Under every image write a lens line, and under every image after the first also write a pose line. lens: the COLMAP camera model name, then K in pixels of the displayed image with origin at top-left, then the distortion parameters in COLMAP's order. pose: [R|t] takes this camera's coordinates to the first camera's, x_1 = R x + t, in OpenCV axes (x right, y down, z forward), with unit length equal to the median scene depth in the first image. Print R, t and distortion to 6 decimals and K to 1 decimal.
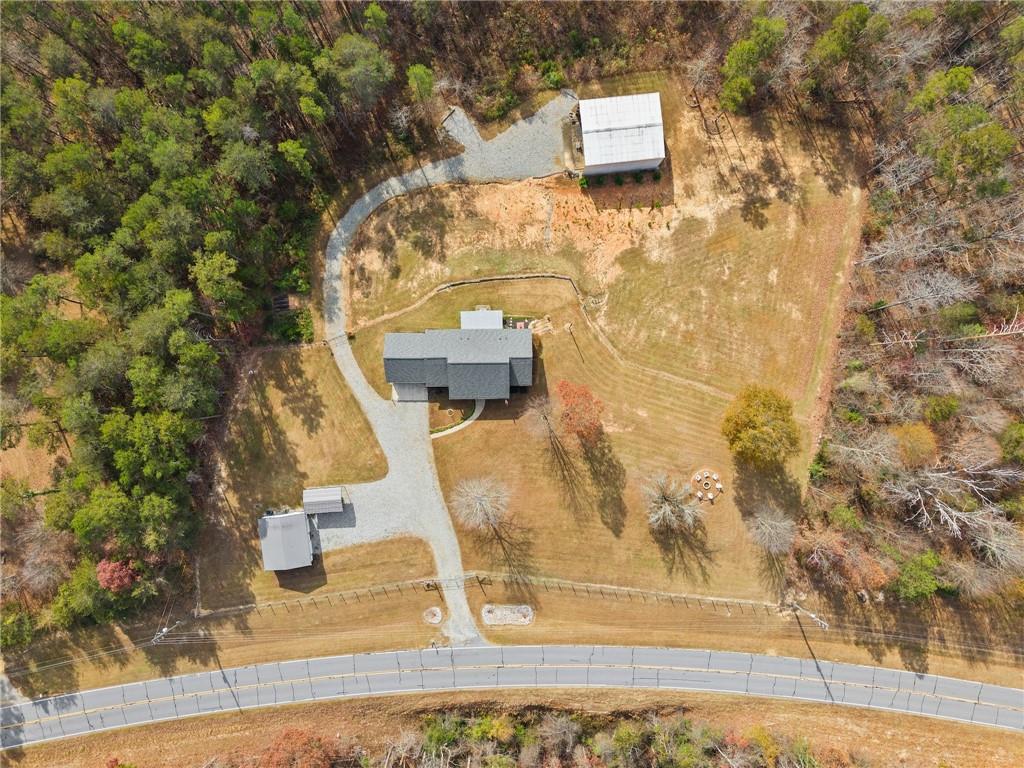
lens RADIAL K [[704.7, 0, 512.0], [0, 704.7, 384.0], [0, 0, 1]] dist [0.001396, -0.002322]
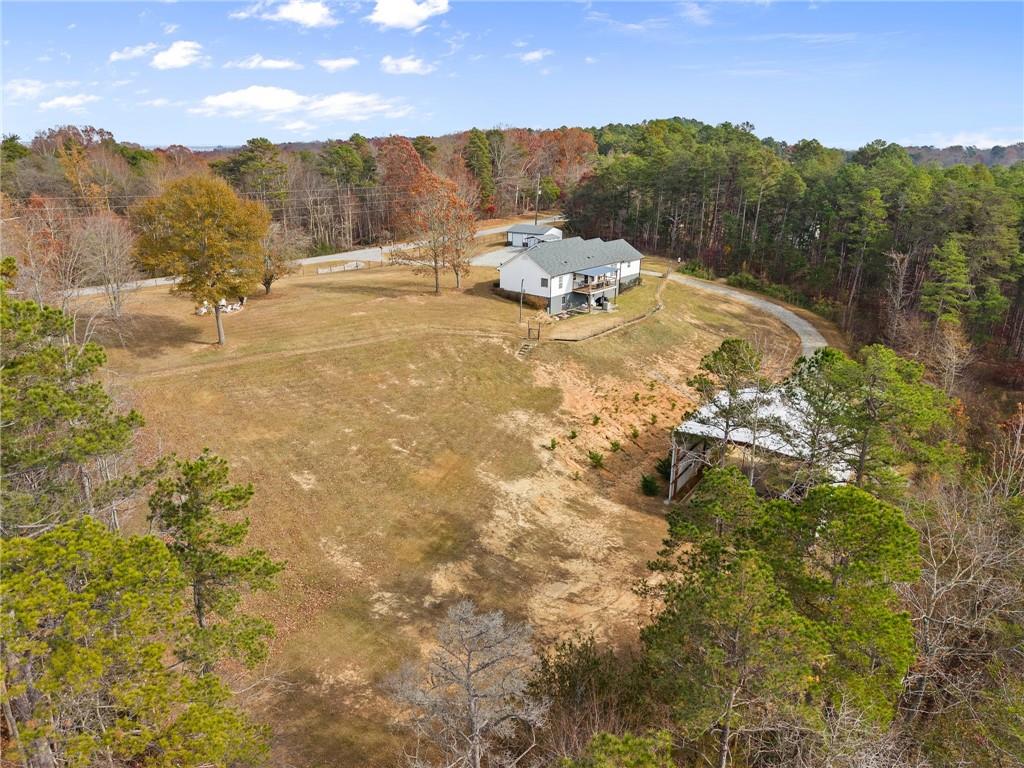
lens RADIAL K [[704.7, 0, 512.0], [0, 704.7, 384.0], [0, 0, 1]] dist [0.001396, -0.002322]
pose [[-0.647829, 0.214176, -0.731058, 0.604044], [-0.760648, -0.234300, 0.605408, -0.505014], [-0.041624, 0.948279, 0.314698, 0.827825]]
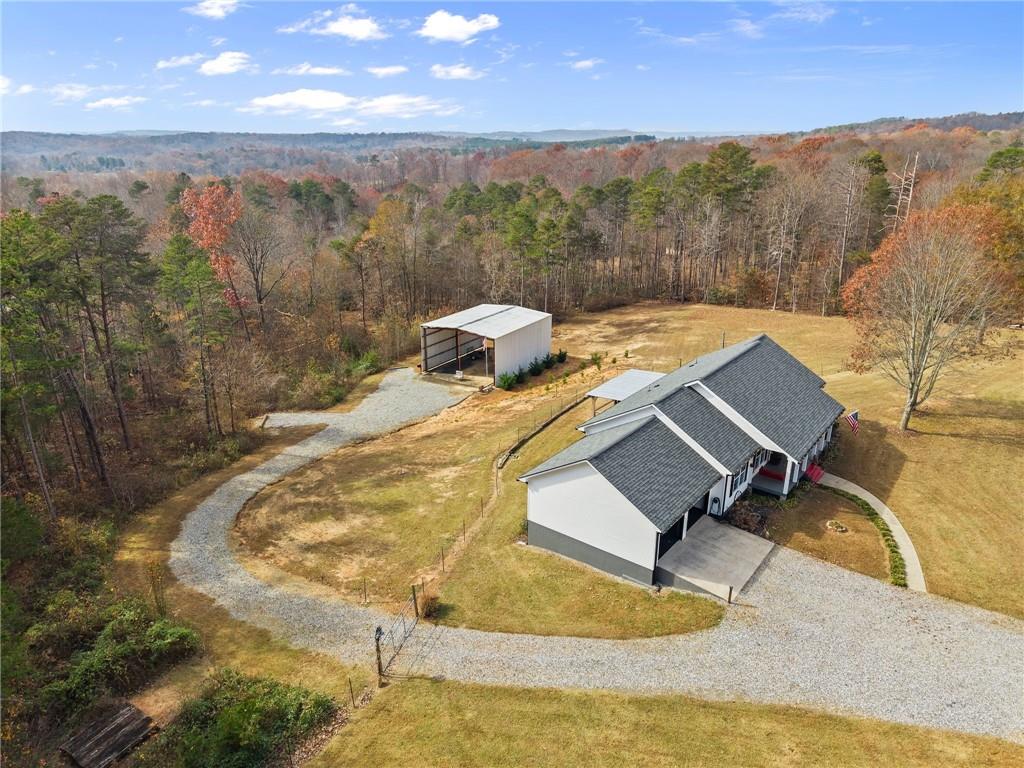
lens RADIAL K [[687.5, 0, 512.0], [0, 687.5, 384.0], [0, 0, 1]] dist [0.062017, -0.000931]
pose [[0.612429, -0.268511, 0.743527, -0.383673], [0.790352, 0.188249, -0.583015, 0.093034], [0.016577, 0.944703, 0.327507, 0.822148]]
